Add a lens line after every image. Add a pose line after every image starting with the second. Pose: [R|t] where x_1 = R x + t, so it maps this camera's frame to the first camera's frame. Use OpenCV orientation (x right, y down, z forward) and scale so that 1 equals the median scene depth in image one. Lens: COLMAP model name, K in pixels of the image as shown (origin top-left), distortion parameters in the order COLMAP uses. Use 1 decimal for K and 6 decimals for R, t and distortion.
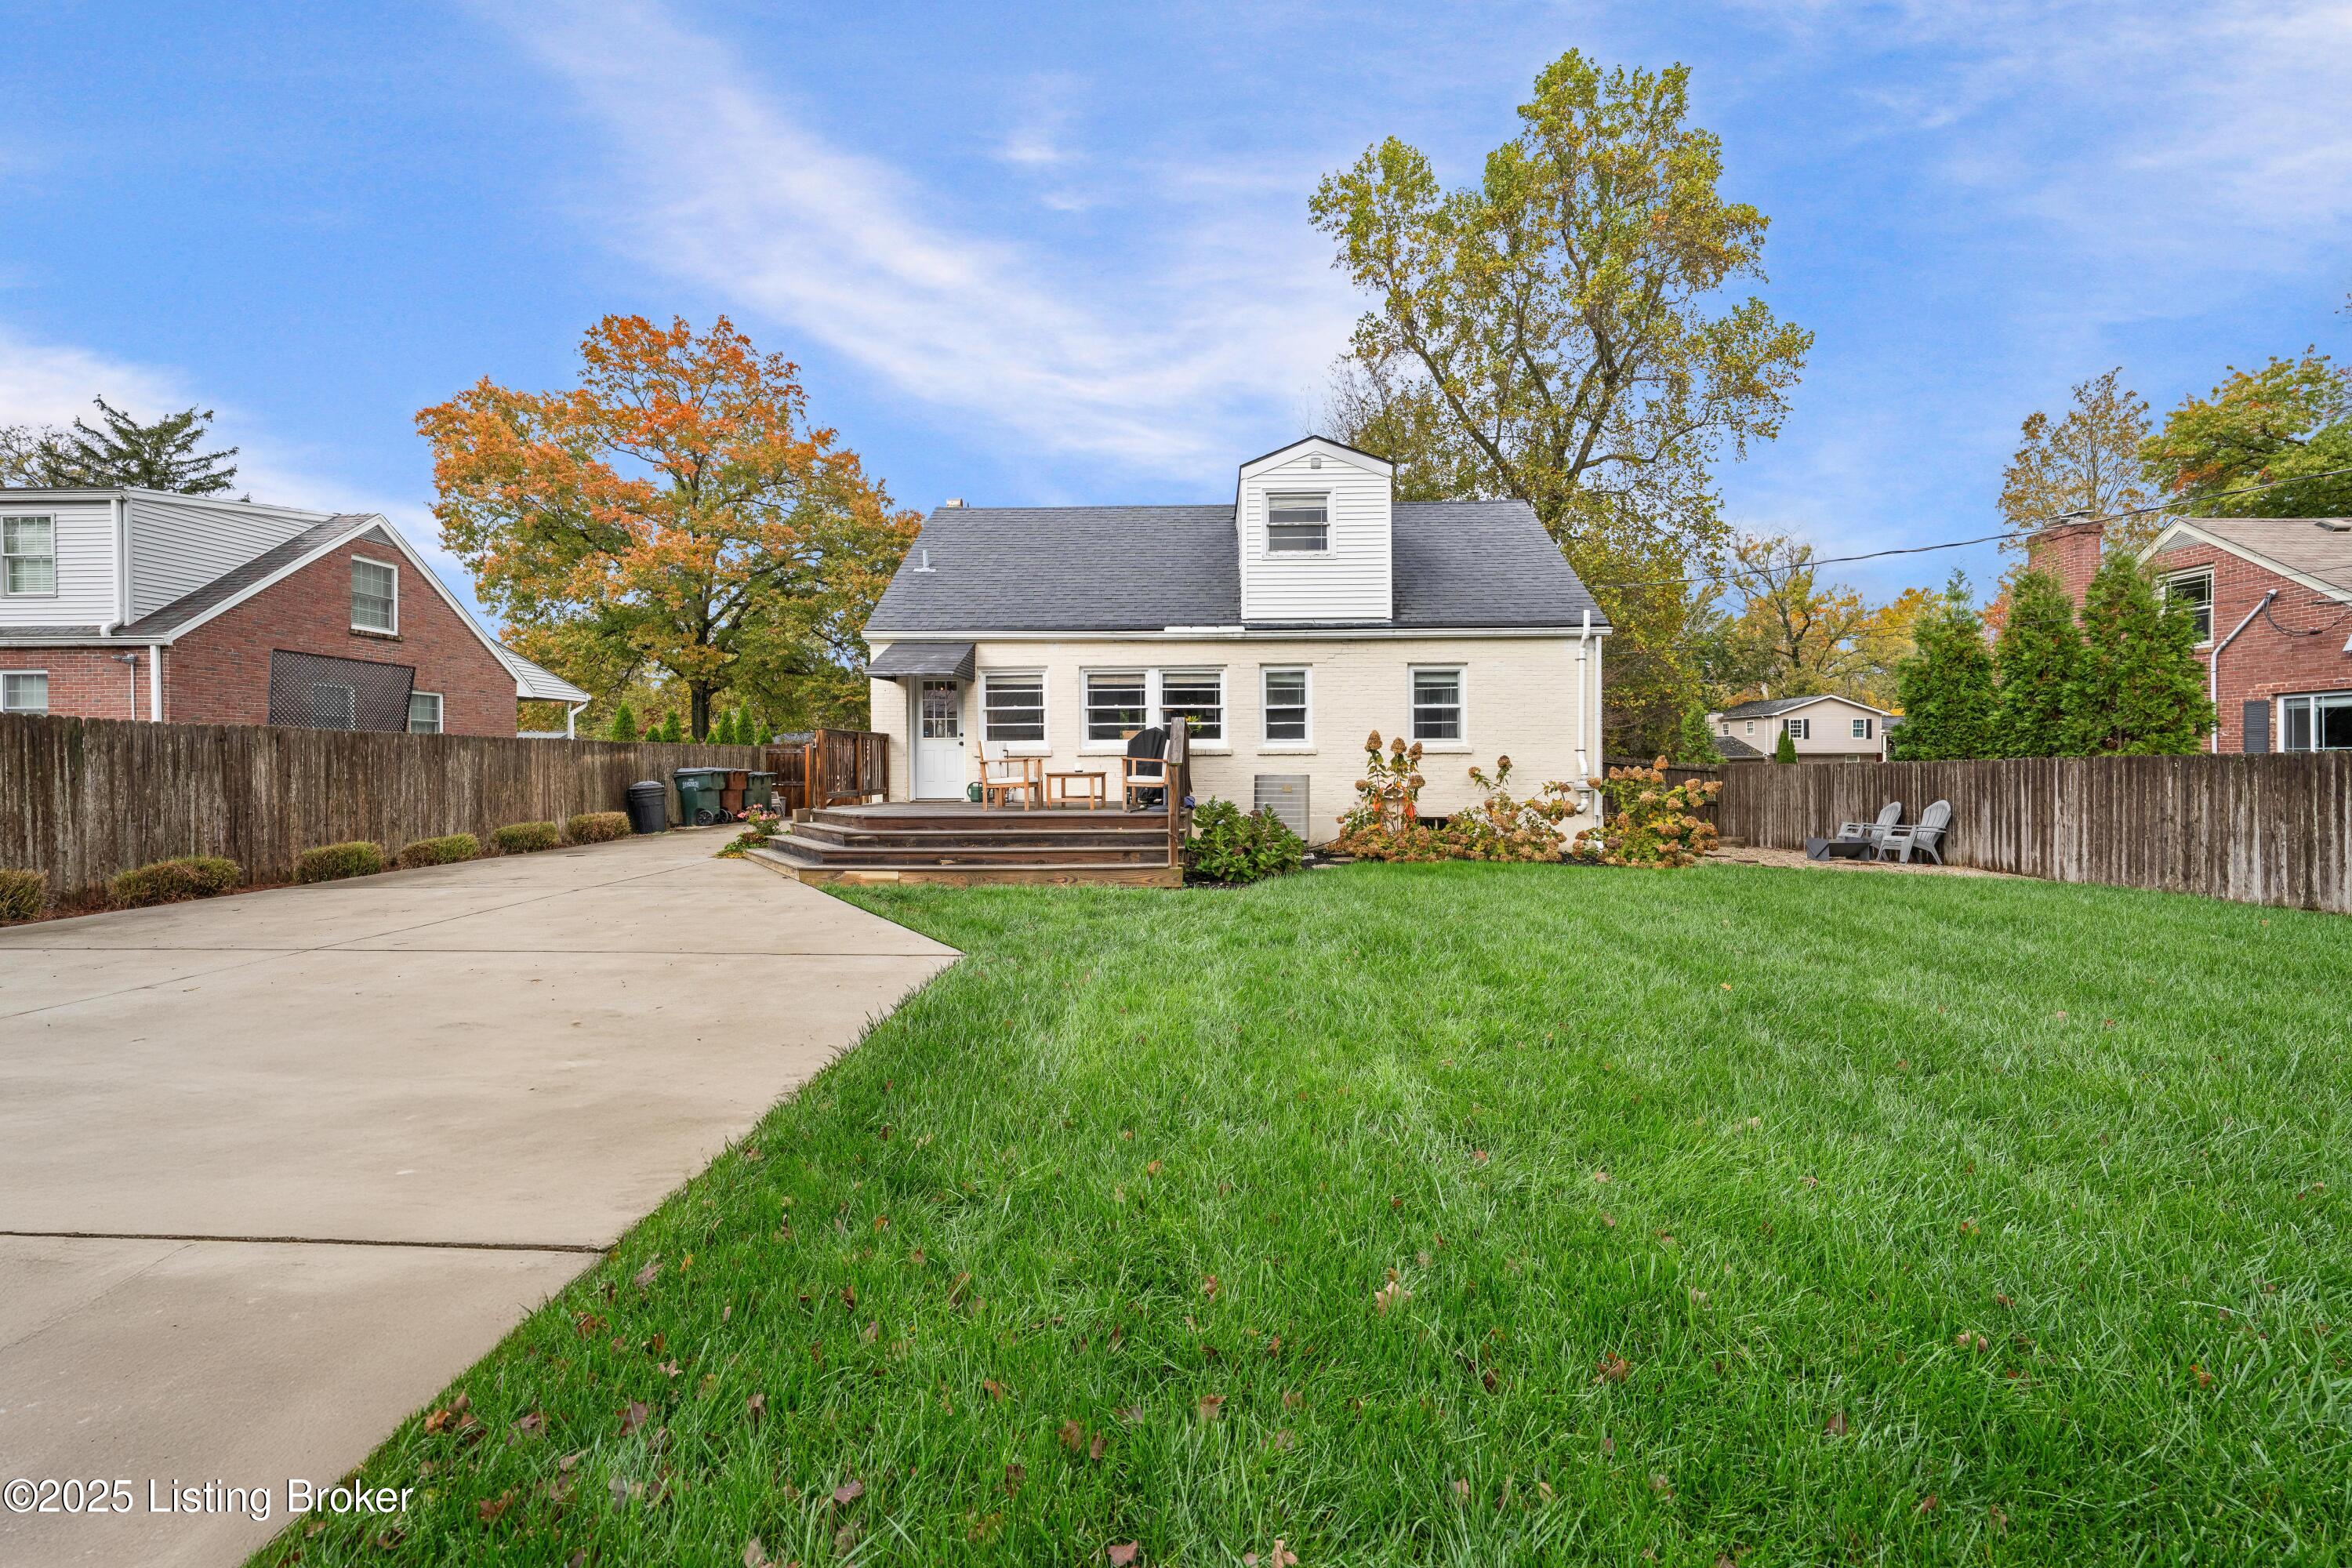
lens RADIAL K [[963.0, 0, 1175.7], [0, 963.0, 748.3], [0, 0, 1]] dist [-0.000702, 0.000021]
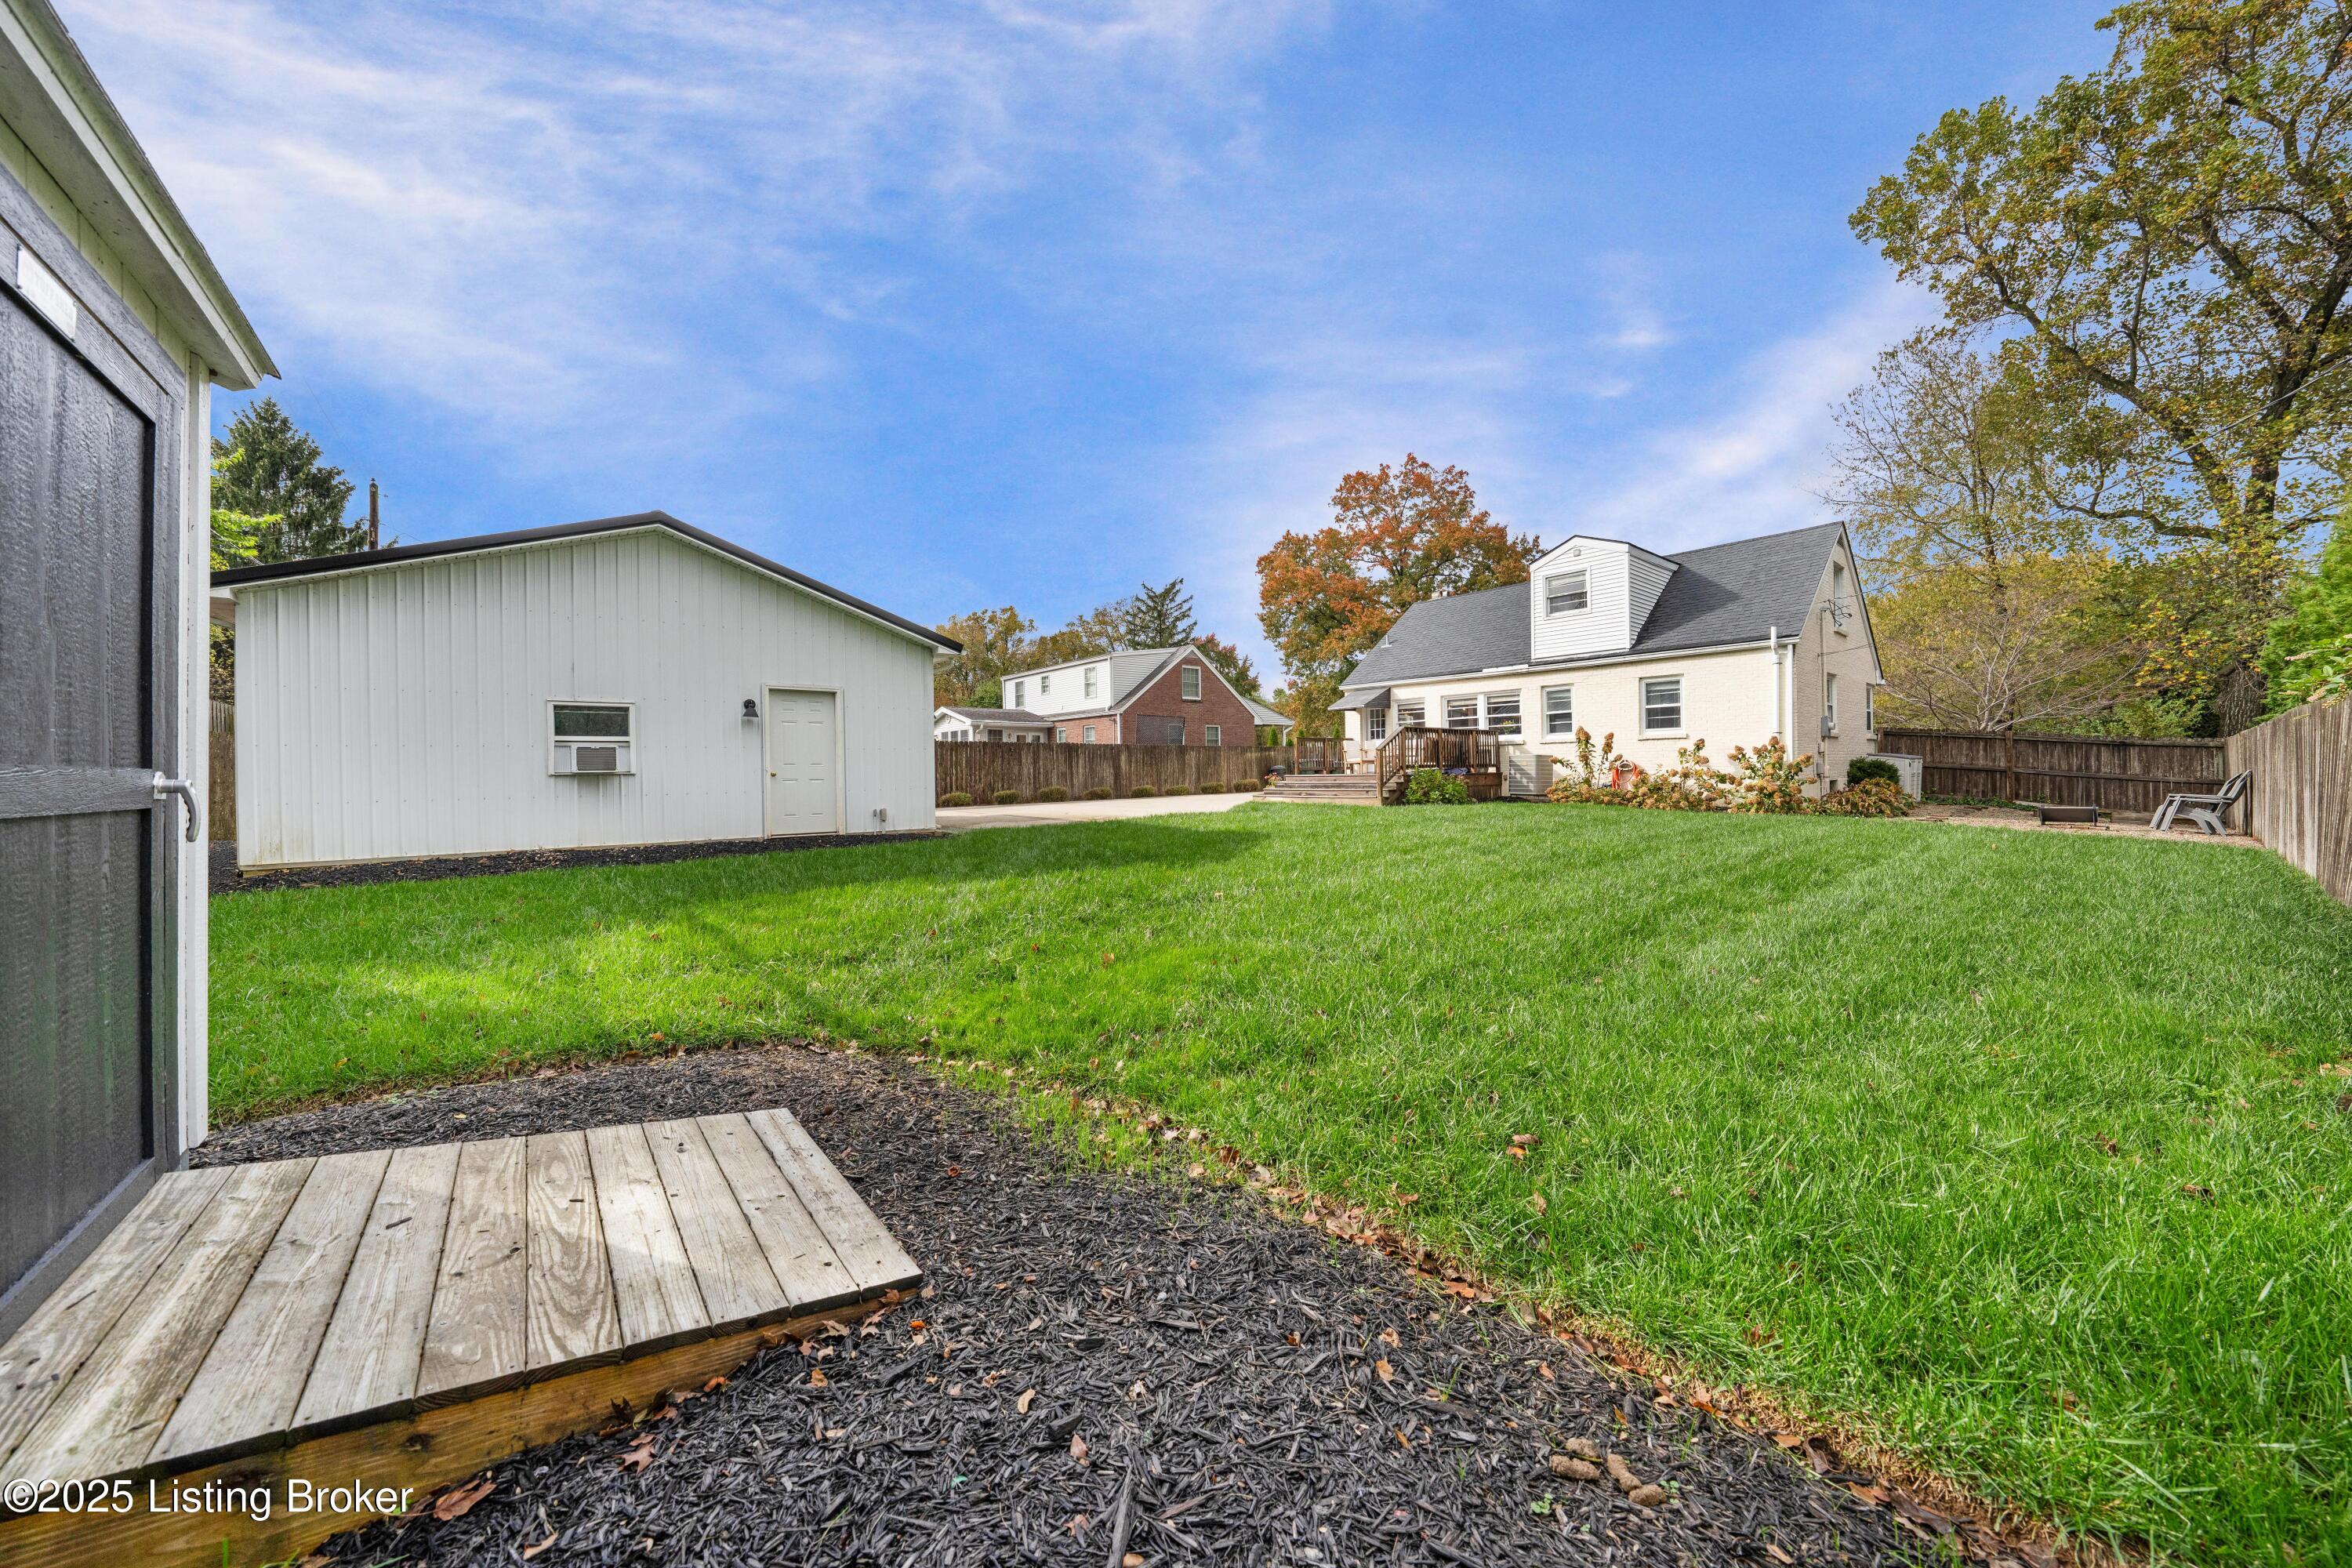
lens RADIAL K [[810.9, 0, 1180.2], [0, 810.9, 771.6], [0, 0, 1]] dist [0.000183, 0.000005]
pose [[0.672759, -0.004657, -0.739847, 0.663591], [0.026381, 0.999495, 0.017698, 0.013730], [0.739391, -0.031425, 0.672542, -0.344911]]
